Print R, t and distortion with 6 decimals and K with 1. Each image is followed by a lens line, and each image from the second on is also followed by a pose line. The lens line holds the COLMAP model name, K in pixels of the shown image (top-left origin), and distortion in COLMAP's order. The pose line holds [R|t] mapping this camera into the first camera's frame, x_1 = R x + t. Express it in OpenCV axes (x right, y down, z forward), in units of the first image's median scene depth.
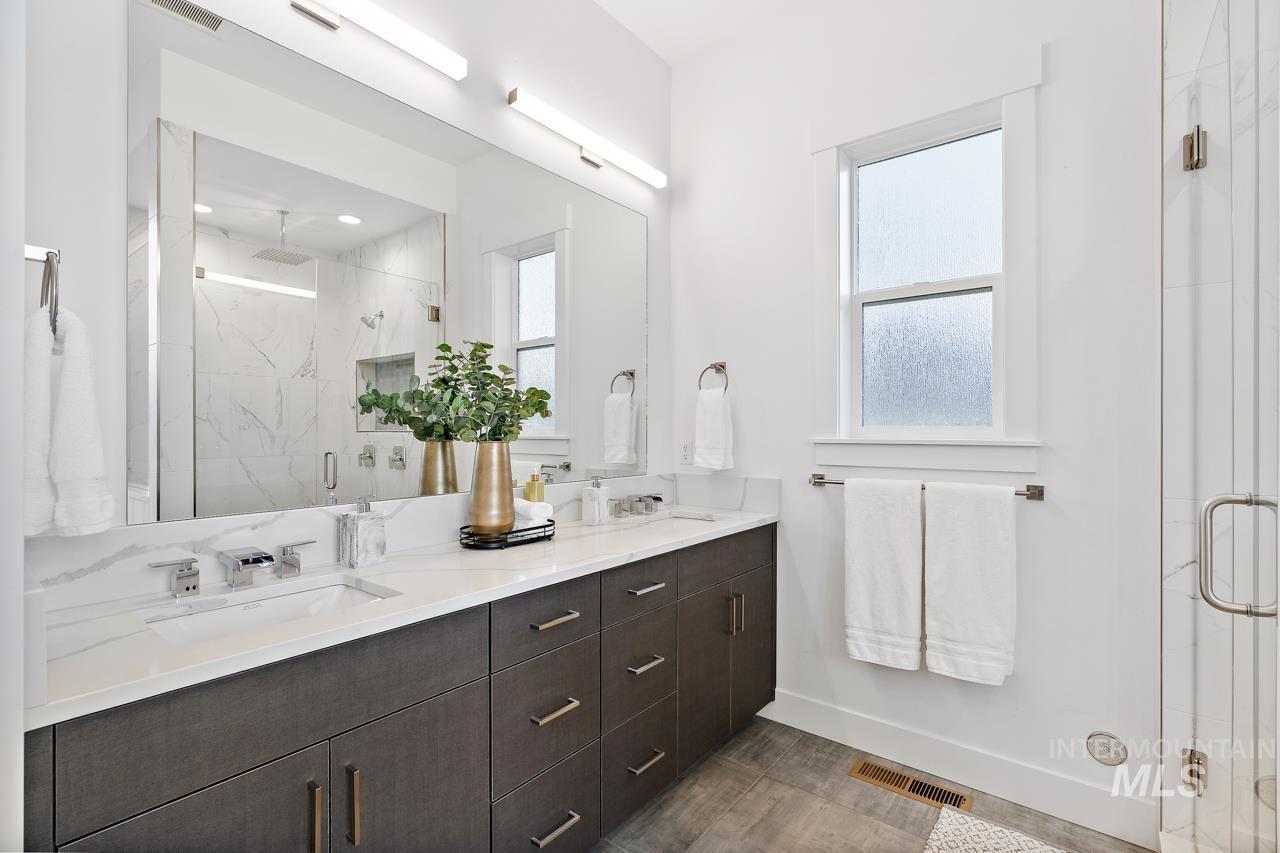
lens RADIAL K [[575.0, 0, 642.1], [0, 575.0, 429.6], [0, 0, 1]] dist [-0.007026, 0.000481]
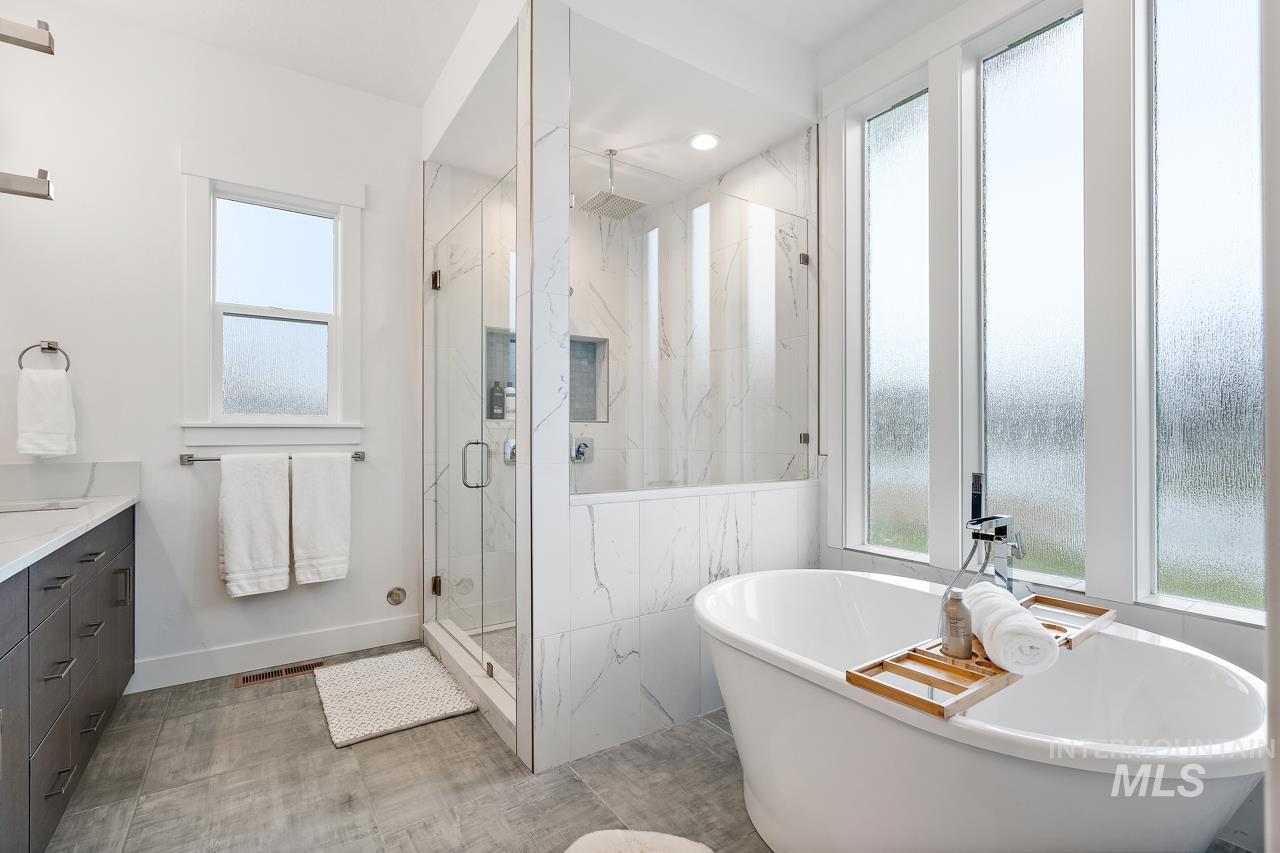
lens RADIAL K [[575.0, 0, 642.1], [0, 575.0, 429.6], [0, 0, 1]] dist [-0.007026, 0.000481]
pose [[0.294261, 0.005882, 0.955707, -0.591999], [0.002315, 0.999974, -0.006867, 0.043926], [-0.955722, 0.004233, 0.294239, -0.231791]]
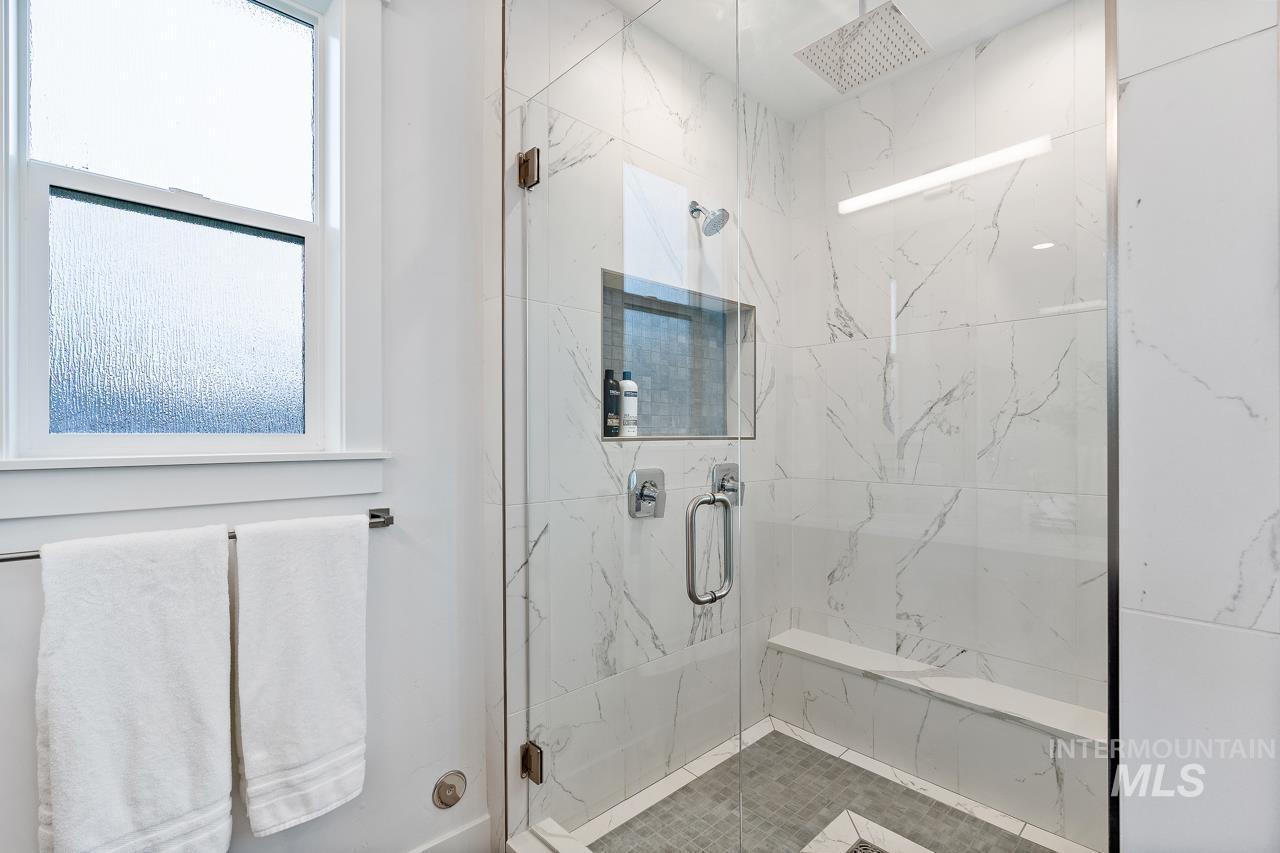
lens RADIAL K [[579.7, 0, 646.9], [0, 579.7, 432.0], [0, 0, 1]] dist [-0.000277, -0.000465]
pose [[0.138038, 0.004349, 0.990417, -0.047544], [0.005032, 0.999974, -0.005092, -0.001570], [-0.990414, 0.005686, 0.138012, 0.486389]]
